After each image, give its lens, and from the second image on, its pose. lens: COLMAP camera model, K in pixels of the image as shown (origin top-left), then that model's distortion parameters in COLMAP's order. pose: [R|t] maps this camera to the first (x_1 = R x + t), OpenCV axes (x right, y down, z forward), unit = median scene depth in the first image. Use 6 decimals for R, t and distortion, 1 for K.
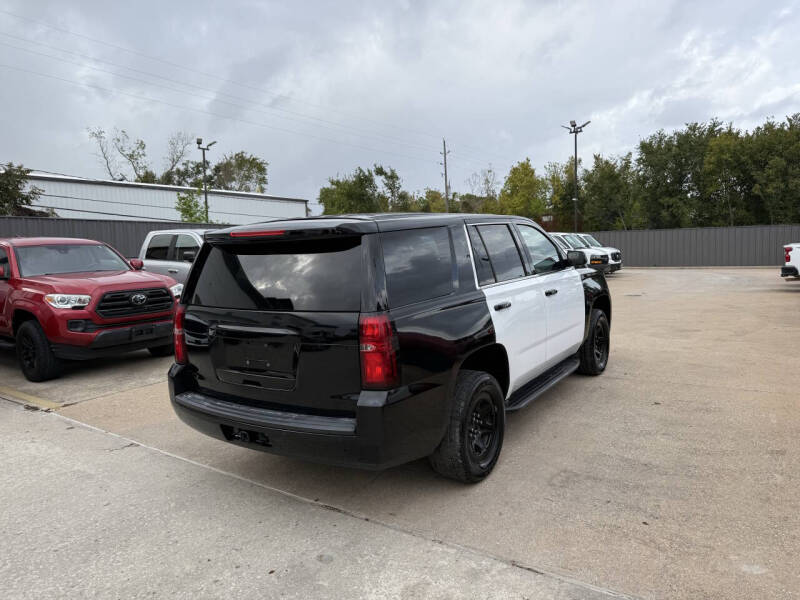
lens RADIAL K [[564.7, 0, 412.2], [0, 564.7, 299.5], [0, 0, 1]] dist [0.054712, -0.062845]
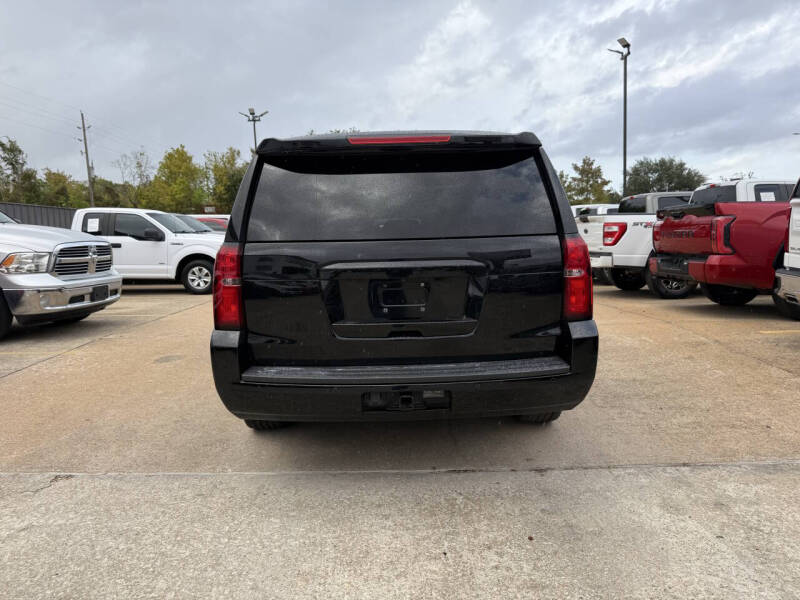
lens RADIAL K [[552.1, 0, 402.7], [0, 552.1, 316.9], [0, 0, 1]] dist [0.044174, -0.055824]
pose [[0.822918, -0.071874, 0.563596, -0.076429], [0.048441, 0.997230, 0.056443, 0.008448], [-0.566091, -0.019147, 0.824120, 0.039224]]
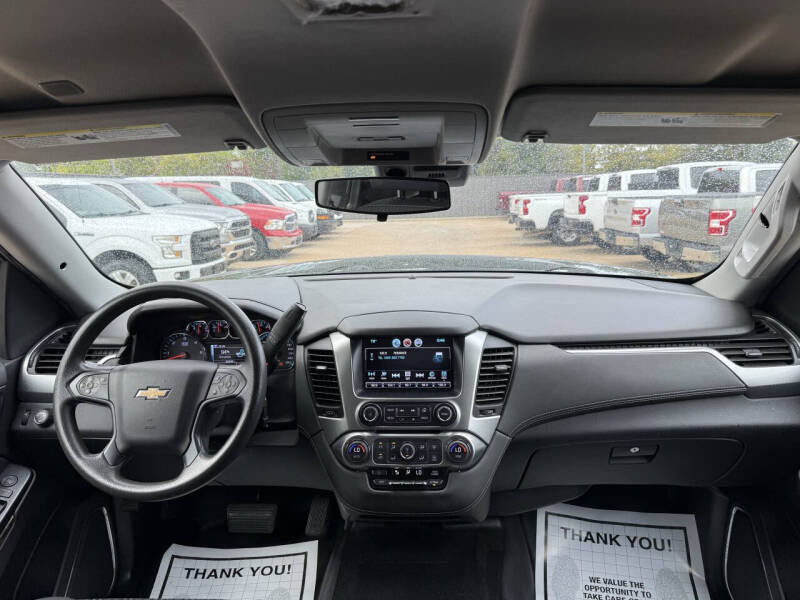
lens RADIAL K [[555.4, 0, 397.0], [0, 555.4, 301.6], [0, 0, 1]] dist [0.062974, -0.083545]
pose [[0.866320, -0.090400, 0.491241, 0.006677], [0.043629, 0.993422, 0.105871, -0.017360], [-0.497581, -0.070286, 0.864565, 0.163418]]
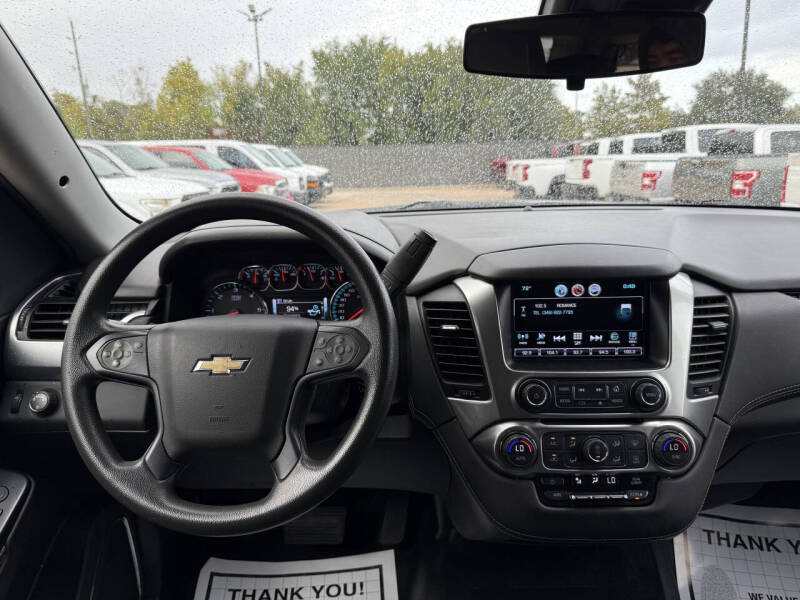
lens RADIAL K [[560.9, 0, 396.9], [0, 560.9, 297.5], [0, 0, 1]] dist [0.042685, -0.063050]
pose [[0.854405, -0.115935, 0.506508, 0.005570], [0.045351, 0.987709, 0.149577, -0.015187], [-0.517624, -0.104829, 0.849162, 0.174267]]
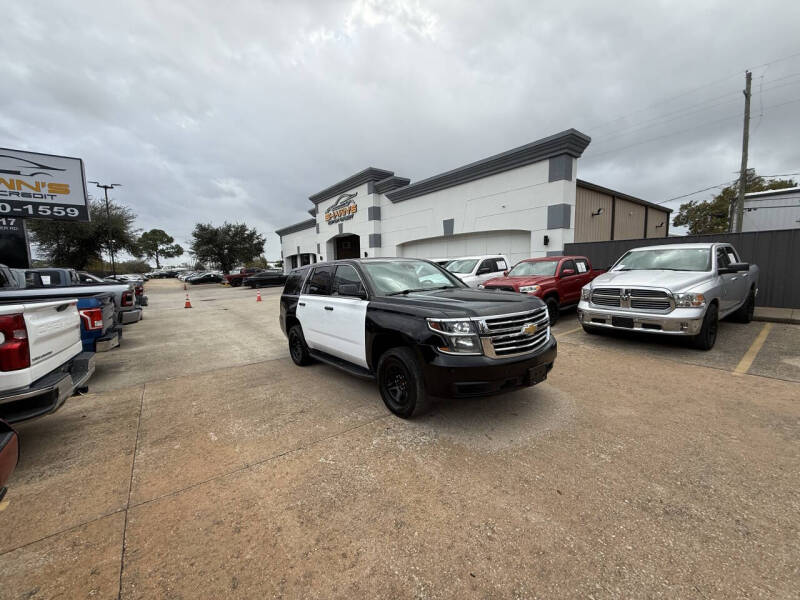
lens RADIAL K [[315.9, 0, 396.9], [0, 315.9, 301.3], [0, 0, 1]] dist [0.001762, -0.000299]
pose [[-0.328924, 0.138143, -0.934198, 0.158923], [-0.044115, 0.985915, 0.161323, -0.029164], [0.943325, 0.094275, -0.318197, 0.226751]]
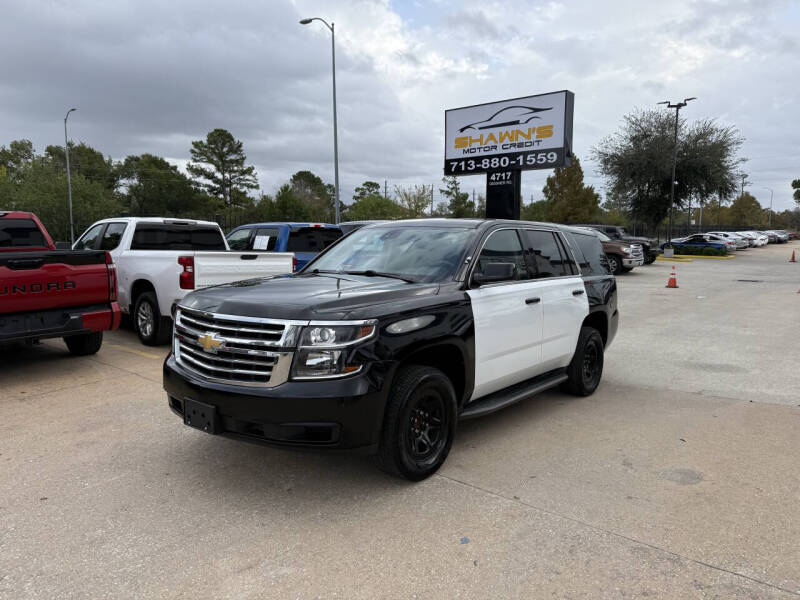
lens RADIAL K [[555.4, 0, 397.0], [0, 555.4, 301.6], [0, 0, 1]] dist [0.062974, -0.083545]
pose [[-0.994398, 0.022732, 0.103231, 0.007872], [0.043221, 0.978673, 0.200826, -0.034125], [-0.096464, 0.204163, -0.974173, 0.334875]]
